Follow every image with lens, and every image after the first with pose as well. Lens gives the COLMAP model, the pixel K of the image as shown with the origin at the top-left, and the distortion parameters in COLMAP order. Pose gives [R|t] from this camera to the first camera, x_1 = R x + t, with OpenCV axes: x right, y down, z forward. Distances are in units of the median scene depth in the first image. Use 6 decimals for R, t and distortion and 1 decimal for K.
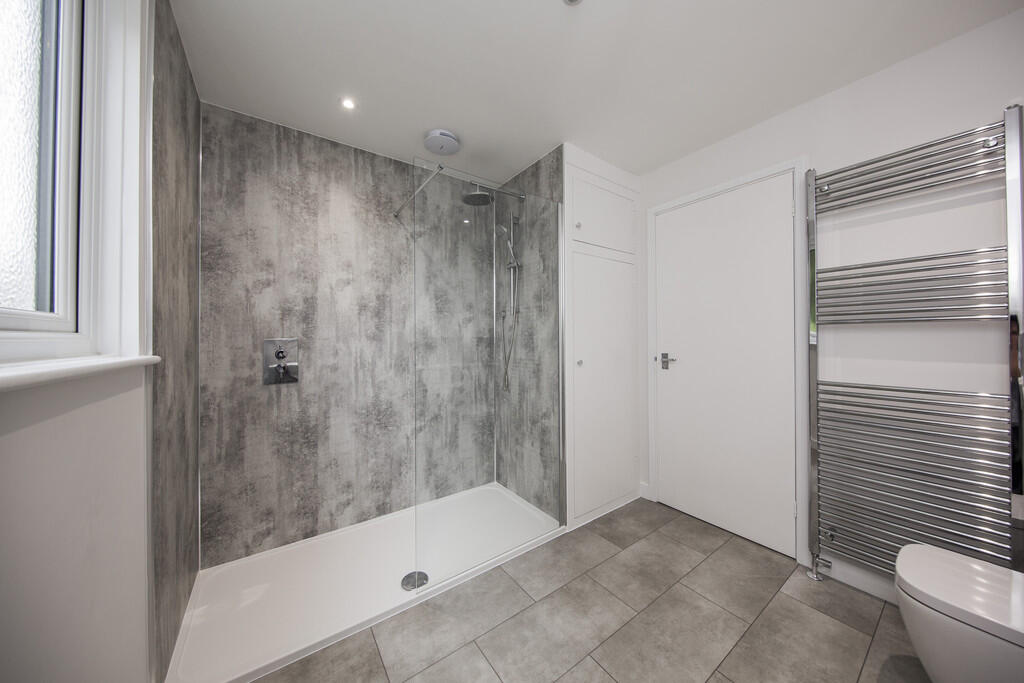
lens RADIAL K [[338.8, 0, 520.5], [0, 338.8, 337.2], [0, 0, 1]] dist [0.002302, -0.000778]
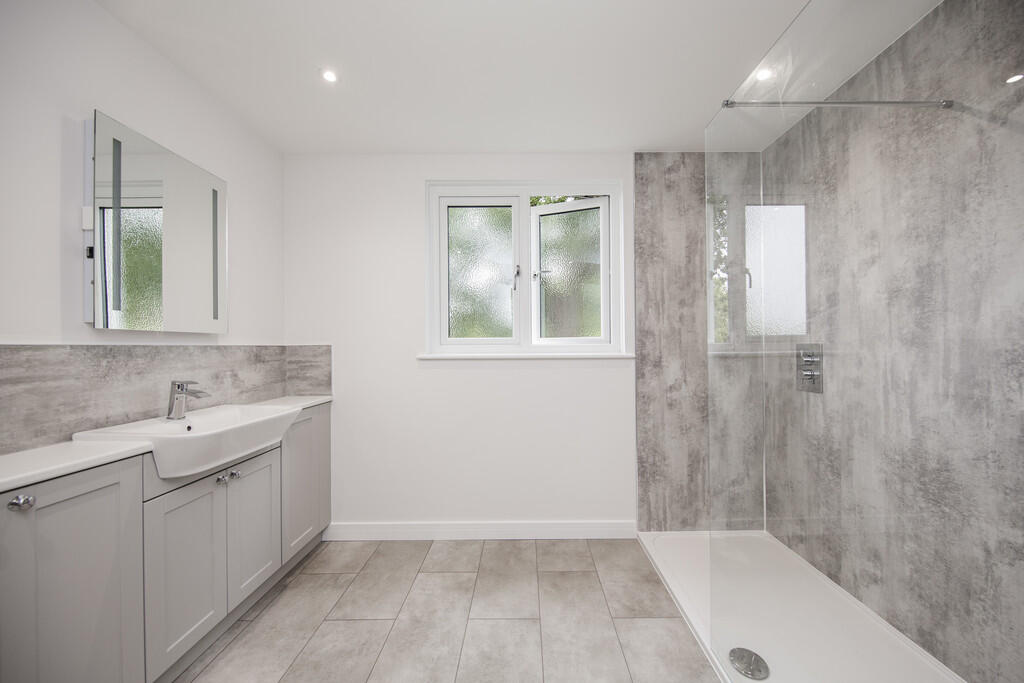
lens RADIAL K [[337.5, 0, 519.4], [0, 337.5, 346.7], [0, 0, 1]] dist [0.000590, -0.000965]
pose [[-0.593923, 0.009539, -0.804466, 0.472088], [0.017616, 0.999844, -0.001150, 0.000053], [0.804329, -0.014855, -0.593998, 0.826741]]
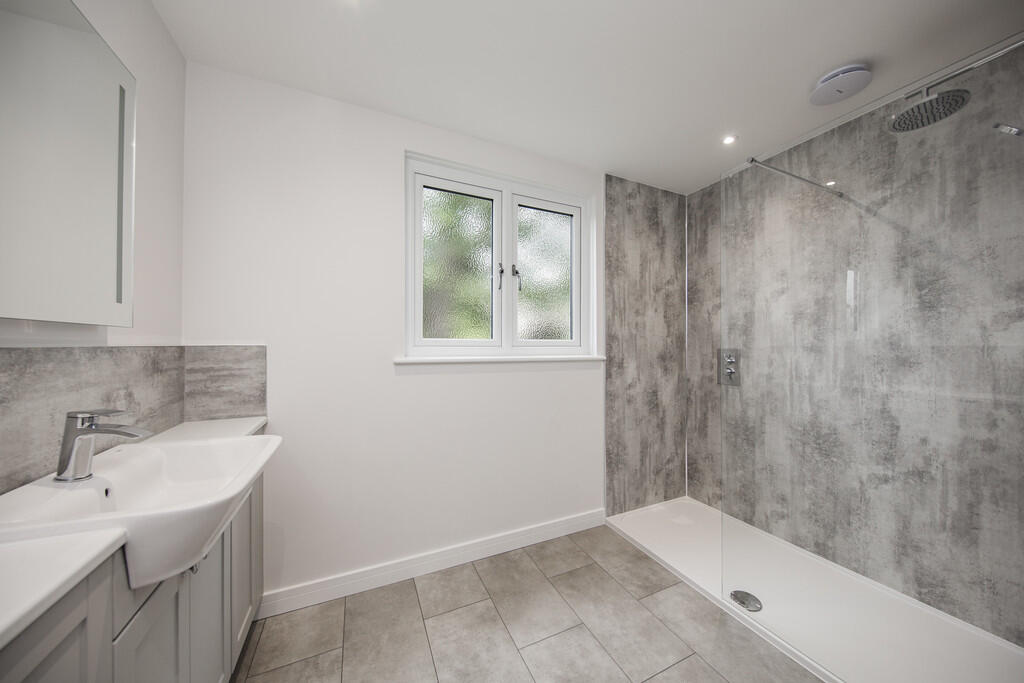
lens RADIAL K [[338.8, 0, 515.1], [0, 338.8, 344.7], [0, 0, 1]] dist [0.002302, -0.000778]
pose [[-0.199415, 0.002409, -0.979912, 0.607620], [0.007147, 0.999974, 0.001004, -0.015251], [0.979889, -0.006803, -0.199427, 0.436645]]
